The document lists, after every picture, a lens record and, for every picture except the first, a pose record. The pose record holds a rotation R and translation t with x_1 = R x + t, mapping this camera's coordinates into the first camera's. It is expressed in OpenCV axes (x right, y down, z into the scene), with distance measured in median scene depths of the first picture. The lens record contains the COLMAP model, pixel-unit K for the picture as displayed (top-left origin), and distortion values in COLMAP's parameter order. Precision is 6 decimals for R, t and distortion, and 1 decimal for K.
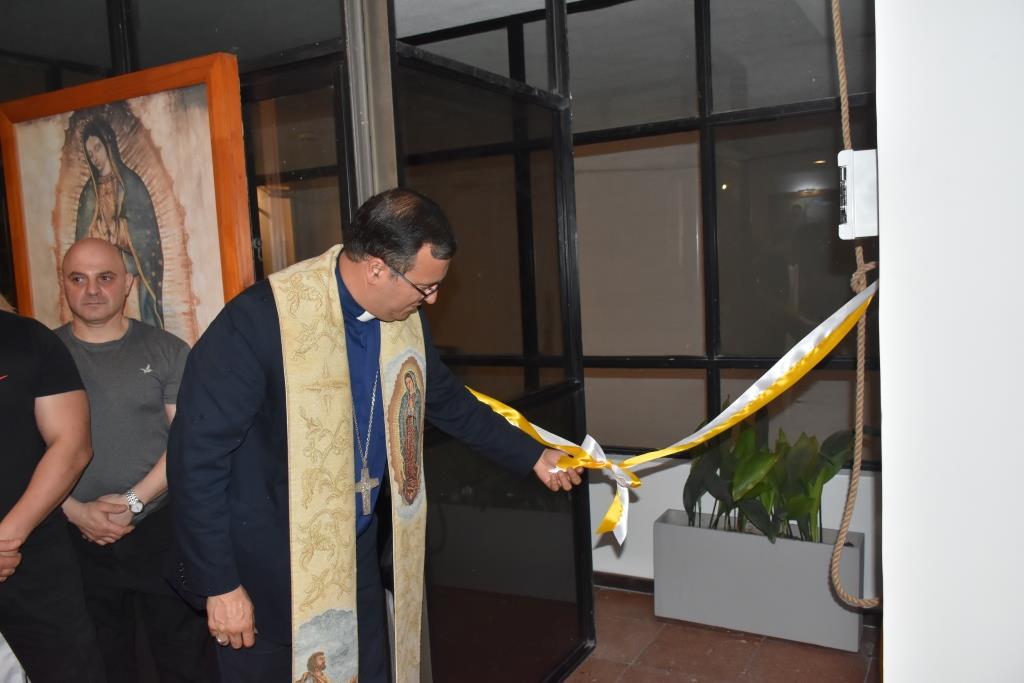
lens RADIAL K [[864.1, 0, 511.9], [0, 864.1, 345.4], [0, 0, 1]] dist [-0.015275, 0.000599]
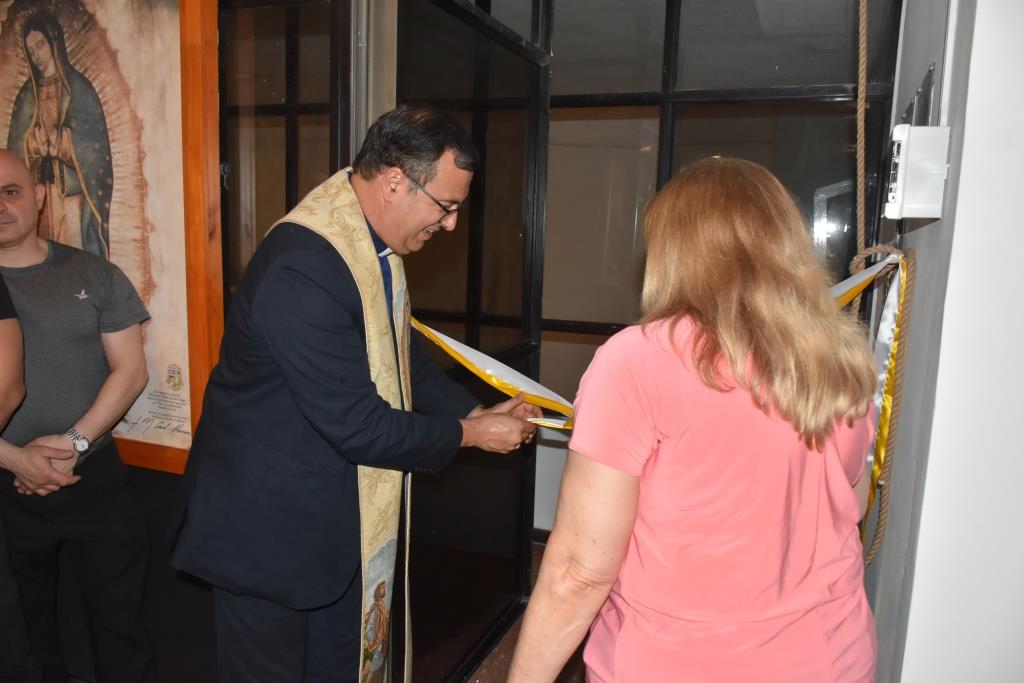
lens RADIAL K [[778.5, 0, 512.2], [0, 778.5, 344.1], [0, 0, 1]] dist [-0.010818, -0.011773]
pose [[0.988457, 0.067607, 0.135577, -0.092018], [-0.074196, 0.996266, 0.044143, 0.005872], [-0.132087, -0.053693, 0.989783, 0.139642]]
